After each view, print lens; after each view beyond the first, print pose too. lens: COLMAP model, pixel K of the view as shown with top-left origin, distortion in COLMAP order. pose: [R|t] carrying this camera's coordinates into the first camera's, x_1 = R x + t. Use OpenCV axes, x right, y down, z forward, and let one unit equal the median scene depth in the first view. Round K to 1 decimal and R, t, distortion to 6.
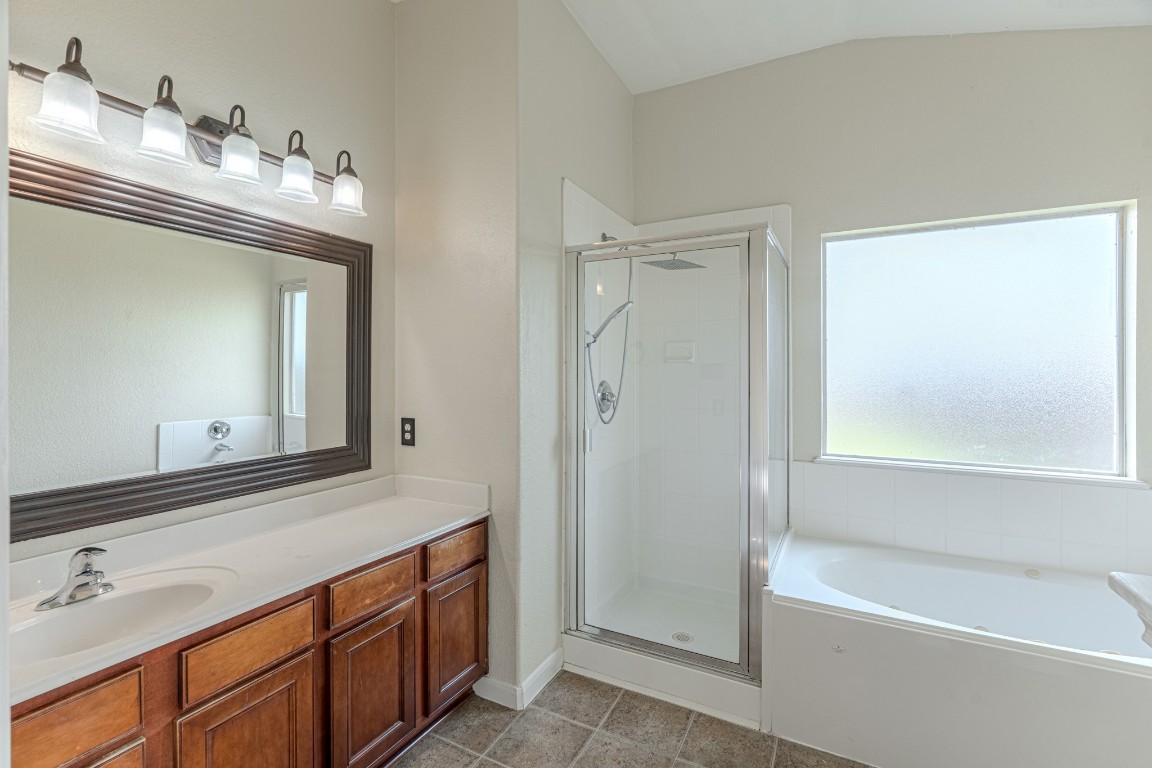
lens RADIAL K [[513.6, 0, 586.1], [0, 513.6, 374.2], [0, 0, 1]] dist [-0.002645, -0.000258]
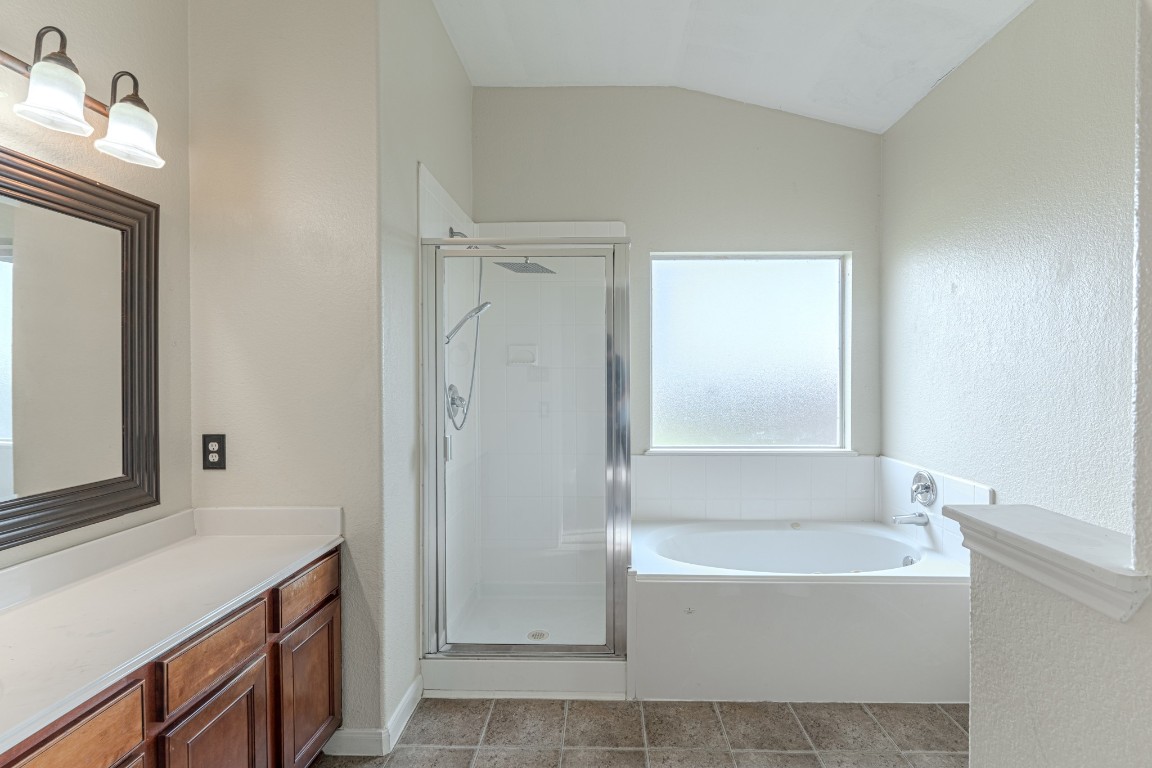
lens RADIAL K [[513.6, 0, 614.1], [0, 513.6, 384.4], [0, 0, 1]] dist [-0.002645, -0.000258]
pose [[0.893074, -0.011151, 0.449772, -0.168175], [0.006171, 0.999902, 0.012538, 0.003323], [-0.449868, -0.008422, 0.893055, 0.032230]]
